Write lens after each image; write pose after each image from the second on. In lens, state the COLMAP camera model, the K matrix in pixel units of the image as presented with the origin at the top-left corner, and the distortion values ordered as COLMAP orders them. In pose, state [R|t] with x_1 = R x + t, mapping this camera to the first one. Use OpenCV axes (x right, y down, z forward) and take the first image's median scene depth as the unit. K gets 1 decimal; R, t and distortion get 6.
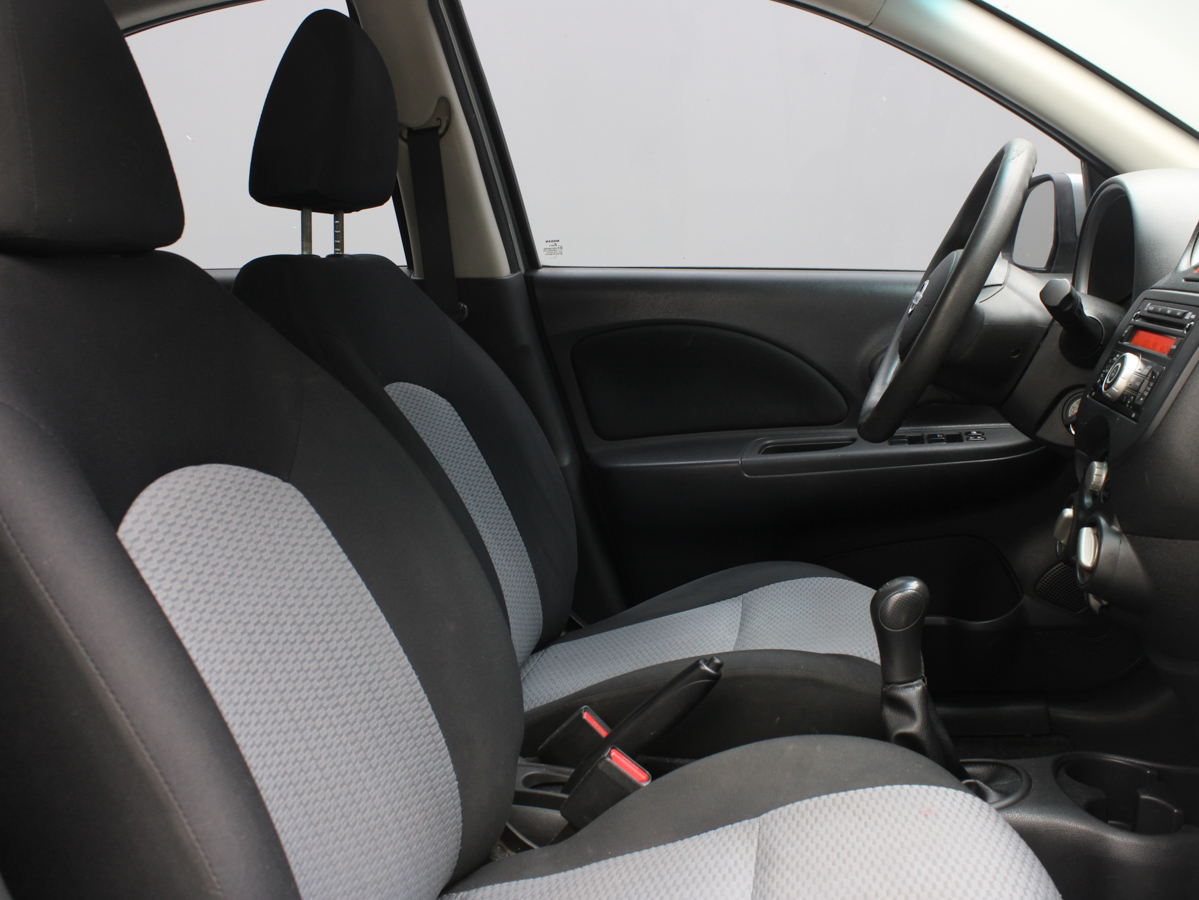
lens RADIAL K [[1203.7, 0, 599.5], [0, 1203.7, 450.0], [0, 0, 1]] dist [-0.177608, 0.174987]
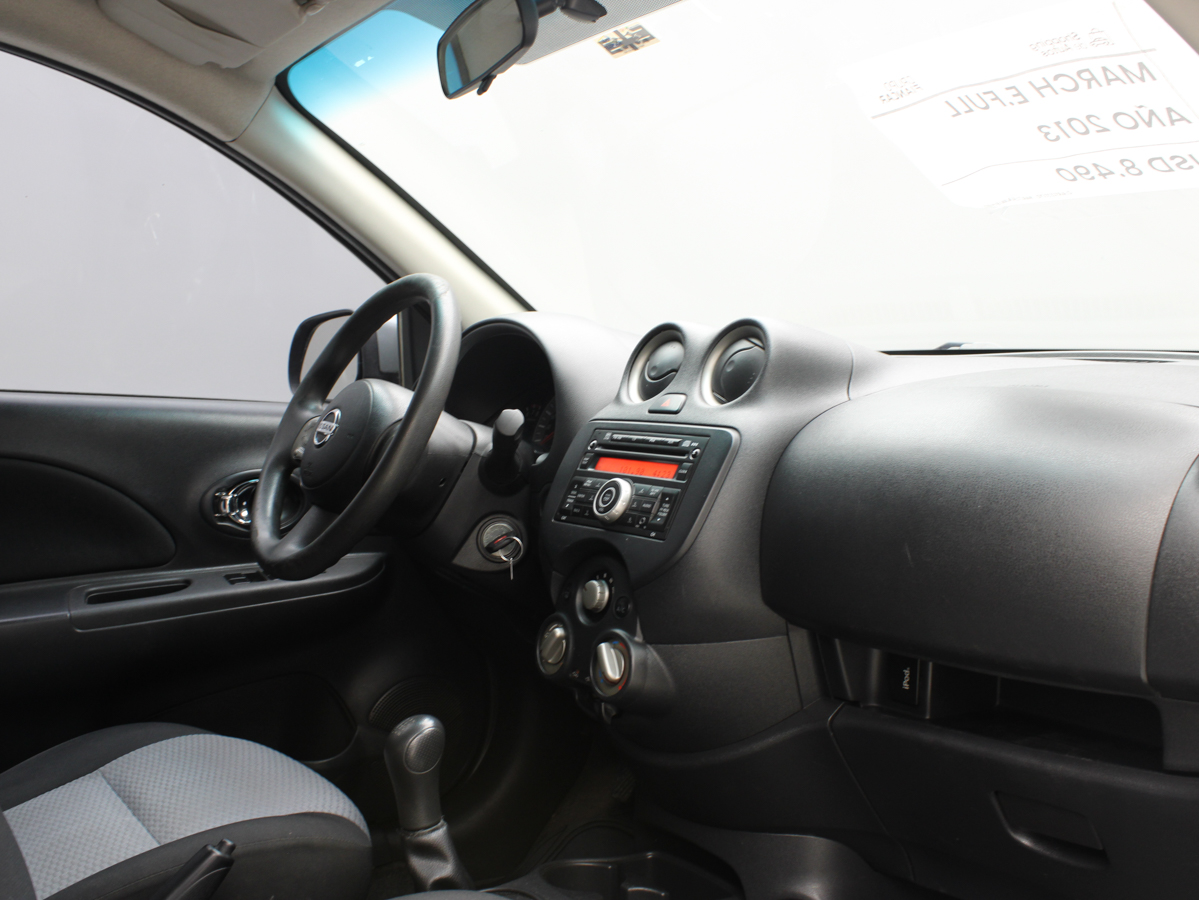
lens RADIAL K [[1203.7, 0, 599.5], [0, 1203.7, 450.0], [0, 0, 1]] dist [-0.177608, 0.174987]
pose [[0.718003, 0.004822, 0.696023, -0.309114], [0.074124, 0.993760, -0.083349, -0.015667], [-0.692082, 0.111437, 0.713165, 0.192316]]
